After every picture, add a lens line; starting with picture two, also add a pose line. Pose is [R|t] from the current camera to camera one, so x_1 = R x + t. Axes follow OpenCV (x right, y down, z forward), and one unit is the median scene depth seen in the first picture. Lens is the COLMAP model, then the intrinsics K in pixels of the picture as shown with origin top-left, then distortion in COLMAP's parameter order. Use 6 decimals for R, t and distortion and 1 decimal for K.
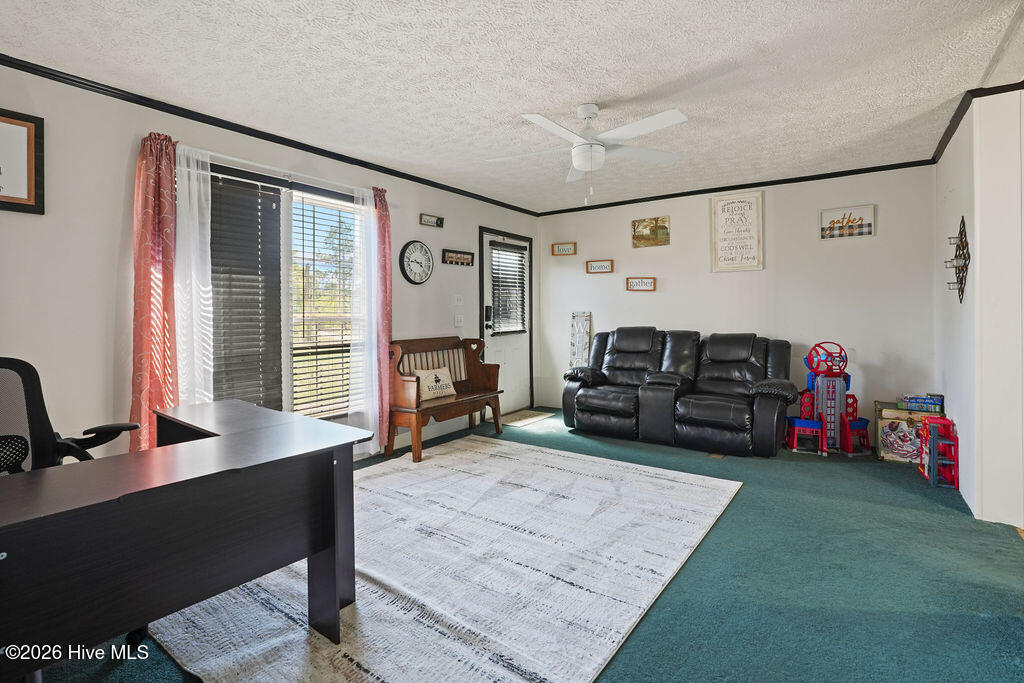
lens RADIAL K [[480.0, 0, 502.7], [0, 480.0, 317.3], [0, 0, 1]] dist [-0.017414, 0.003315]
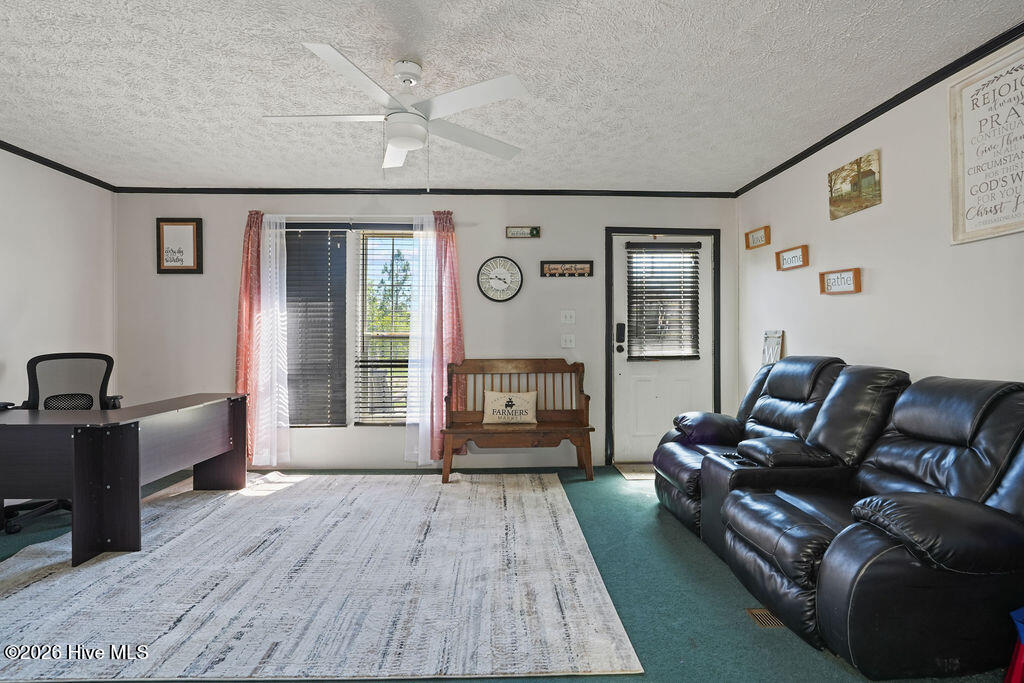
lens RADIAL K [[480.0, 0, 517.4], [0, 480.0, 335.6], [0, 0, 1]] dist [-0.017414, 0.003315]
pose [[0.634423, 0.006705, -0.772957, 0.550615], [-0.010017, 0.999950, 0.000453, -0.002258], [0.772921, 0.007456, 0.634458, 0.398194]]
